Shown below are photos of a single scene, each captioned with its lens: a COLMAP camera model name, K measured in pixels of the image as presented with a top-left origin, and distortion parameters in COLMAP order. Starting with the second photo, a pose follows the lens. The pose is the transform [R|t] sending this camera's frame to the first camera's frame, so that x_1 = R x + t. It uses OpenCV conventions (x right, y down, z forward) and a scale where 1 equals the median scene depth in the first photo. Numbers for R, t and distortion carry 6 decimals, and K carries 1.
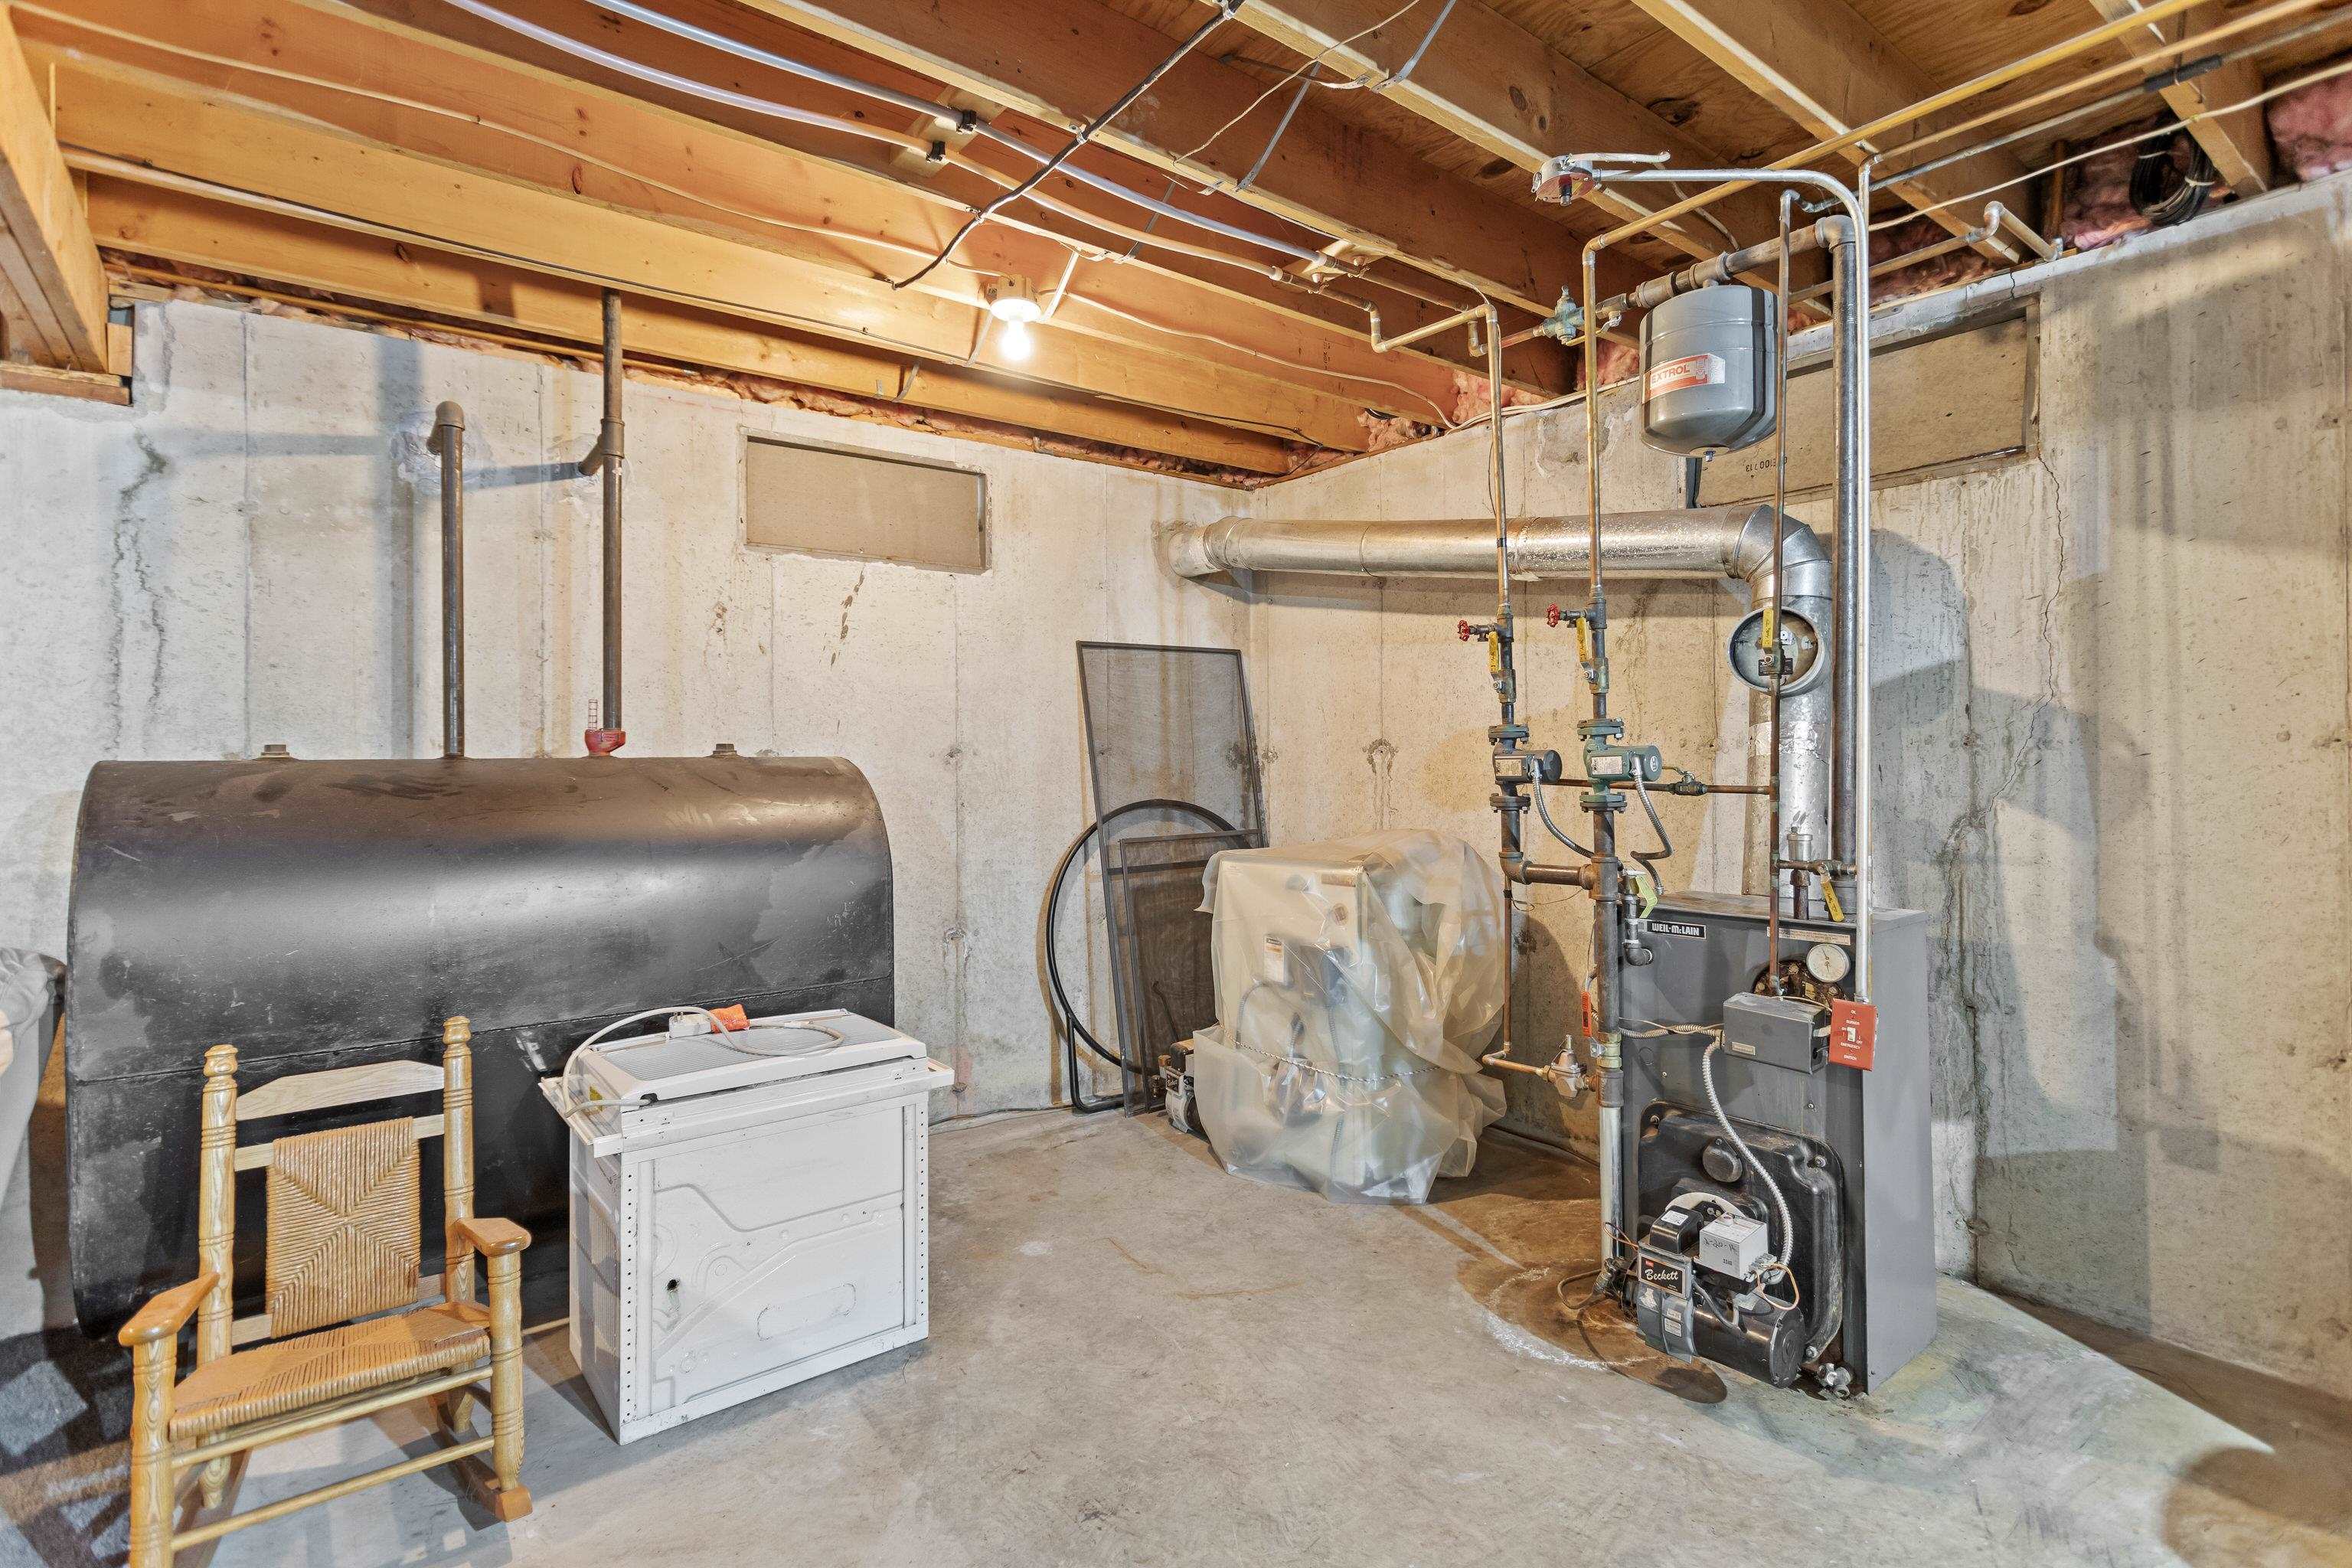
lens RADIAL K [[1116.2, 0, 1186.9], [0, 1116.2, 777.4], [0, 0, 1]] dist [-0.000817, 0.001622]
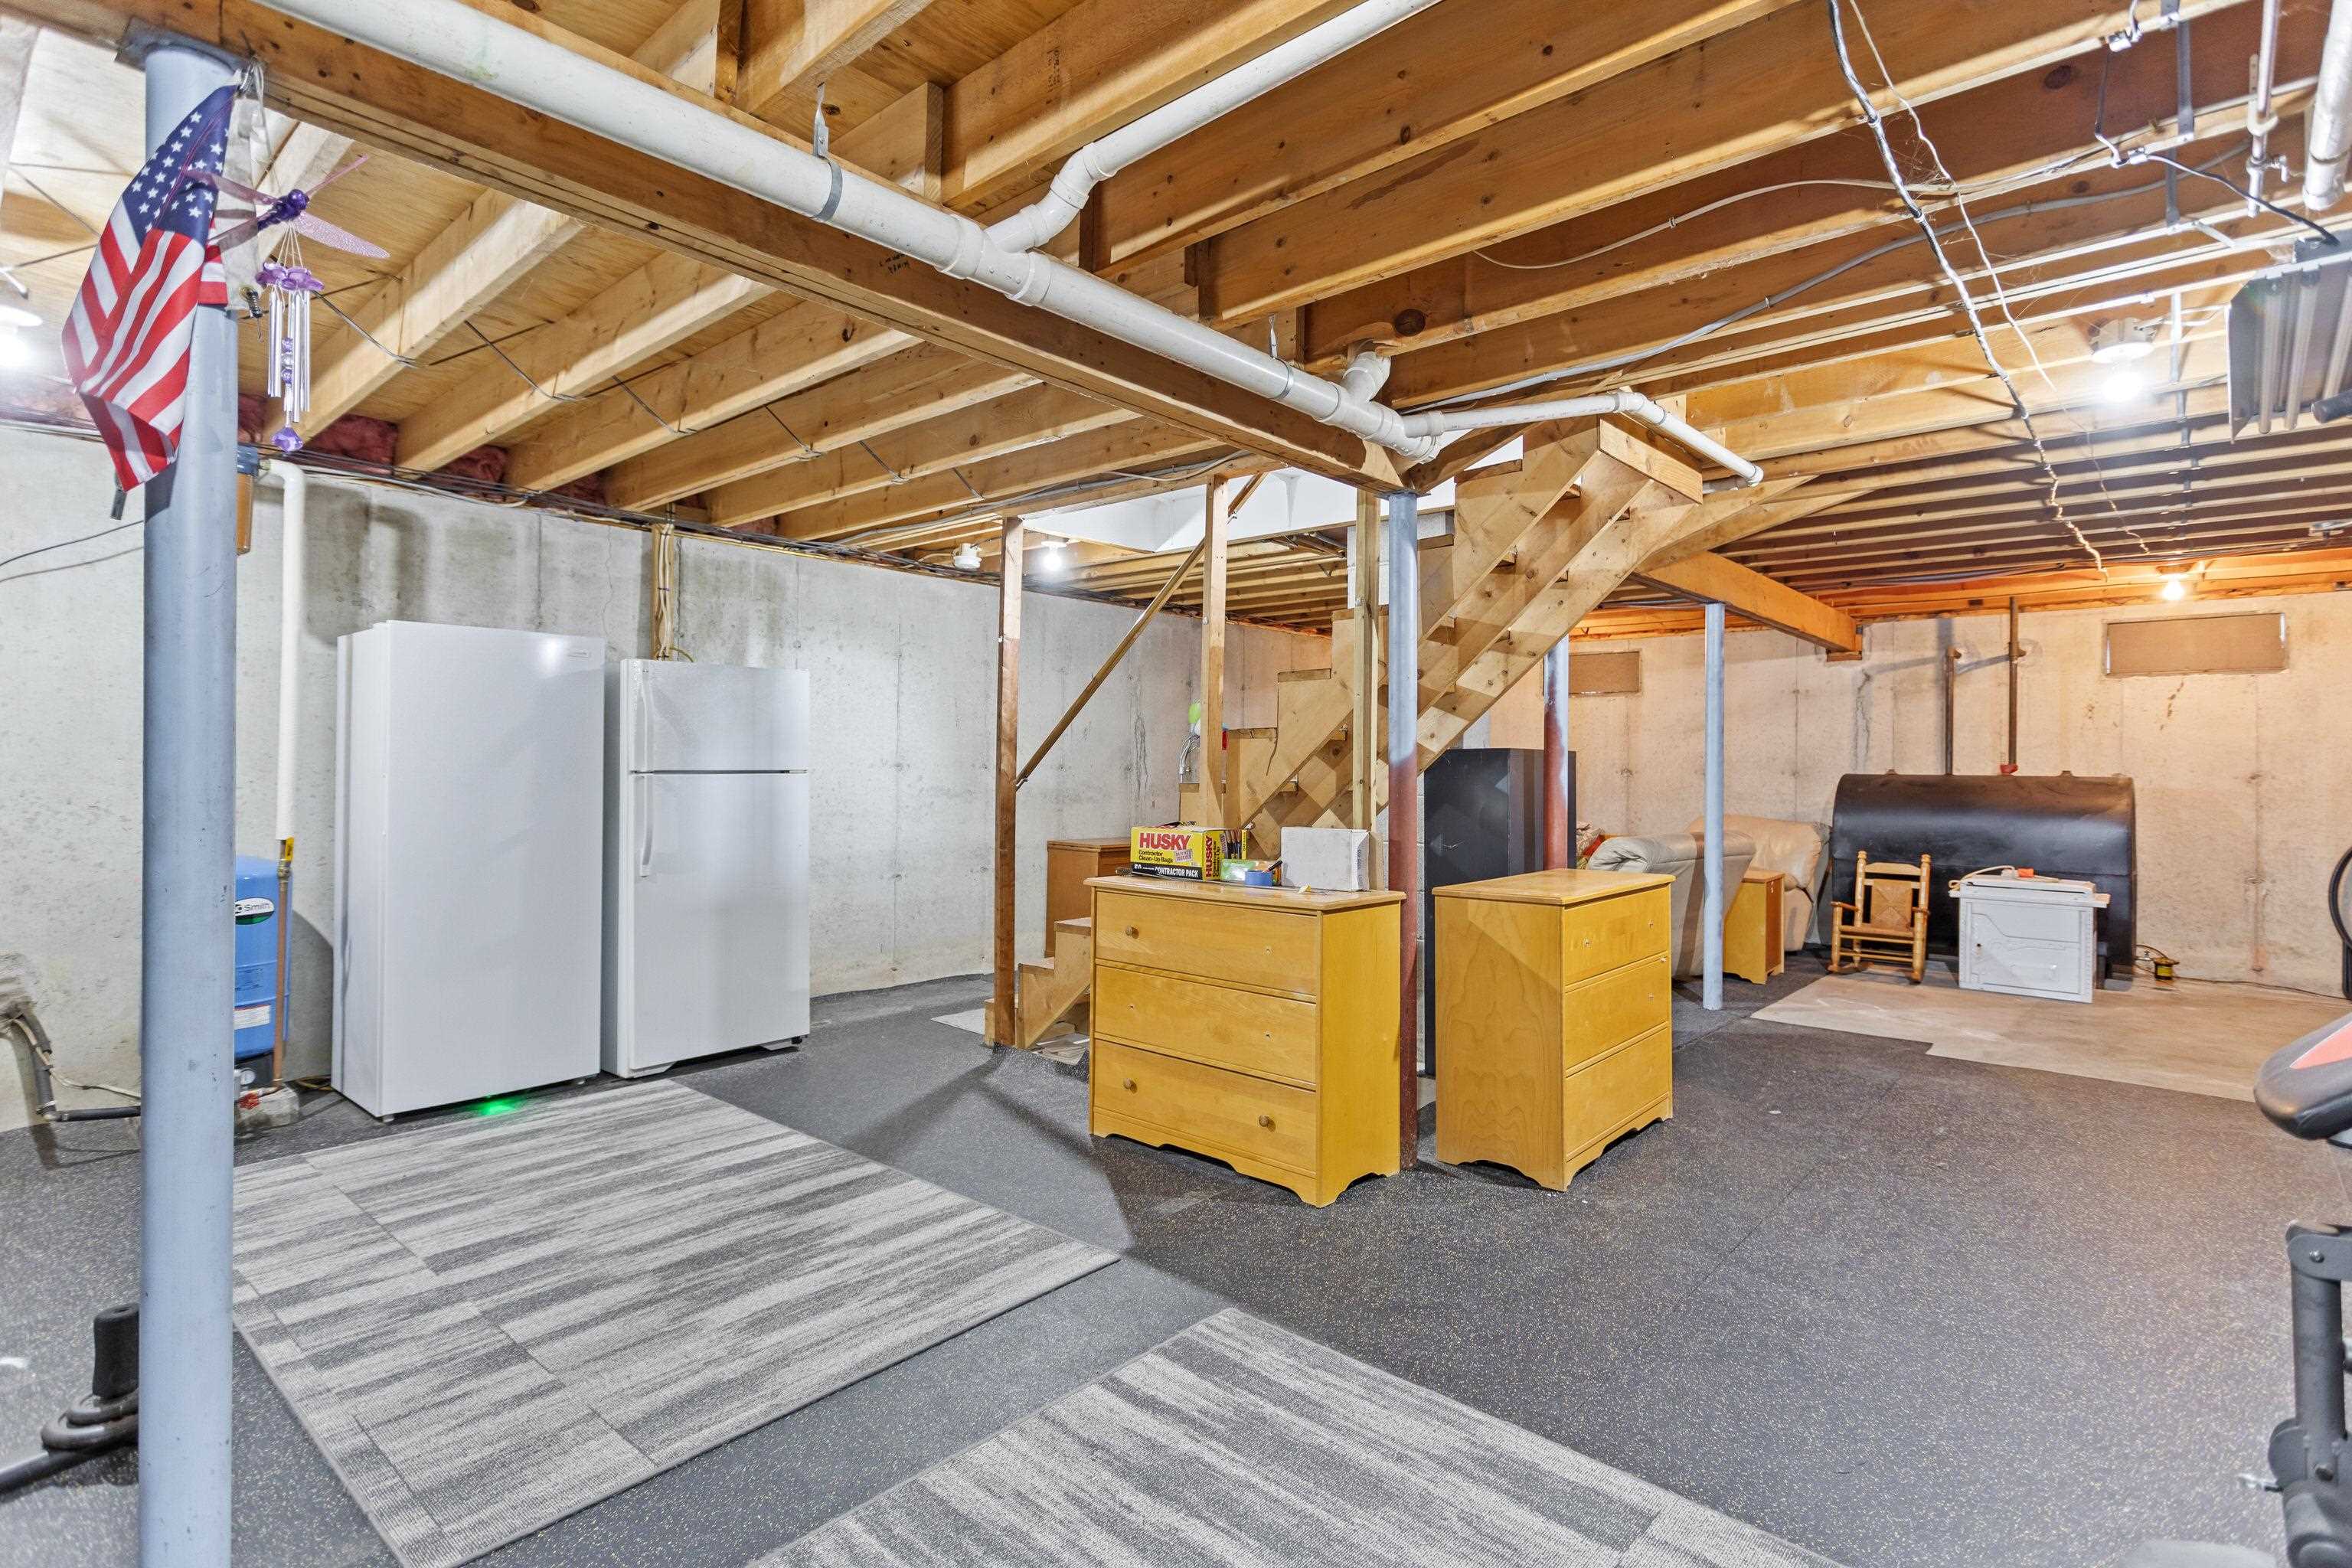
lens RADIAL K [[1116.2, 0, 1186.9], [0, 1116.2, 777.4], [0, 0, 1]] dist [-0.000817, 0.001622]
pose [[0.204009, 0.022052, -0.978721, 1.665346], [-0.028387, 0.999459, 0.016602, -0.003330], [0.978557, 0.024396, 0.204524, -1.420955]]
